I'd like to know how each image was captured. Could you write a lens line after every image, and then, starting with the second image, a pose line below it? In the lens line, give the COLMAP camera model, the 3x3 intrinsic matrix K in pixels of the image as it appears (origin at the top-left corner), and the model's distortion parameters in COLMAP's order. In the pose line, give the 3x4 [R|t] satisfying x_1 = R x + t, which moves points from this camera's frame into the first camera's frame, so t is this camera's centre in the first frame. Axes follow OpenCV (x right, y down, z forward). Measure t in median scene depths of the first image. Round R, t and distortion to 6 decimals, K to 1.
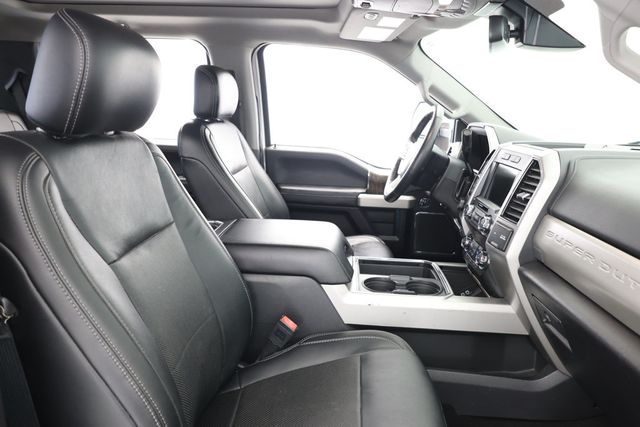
lens RADIAL K [[445.5, 0, 320.0], [0, 445.5, 213.5], [0, 0, 1]] dist [-0.004833, -0.001982]
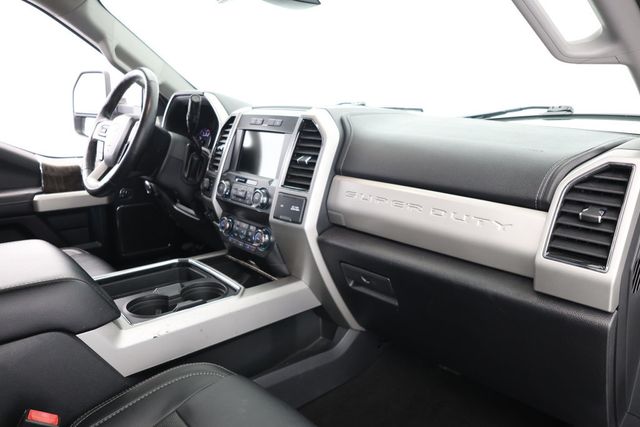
lens RADIAL K [[445.5, 0, 320.0], [0, 445.5, 213.5], [0, 0, 1]] dist [-0.004833, -0.001982]
pose [[0.701720, -0.185720, 0.687821, -0.149359], [0.166397, 0.981448, 0.095243, -0.011751], [-0.692749, 0.047617, 0.719605, 0.285418]]
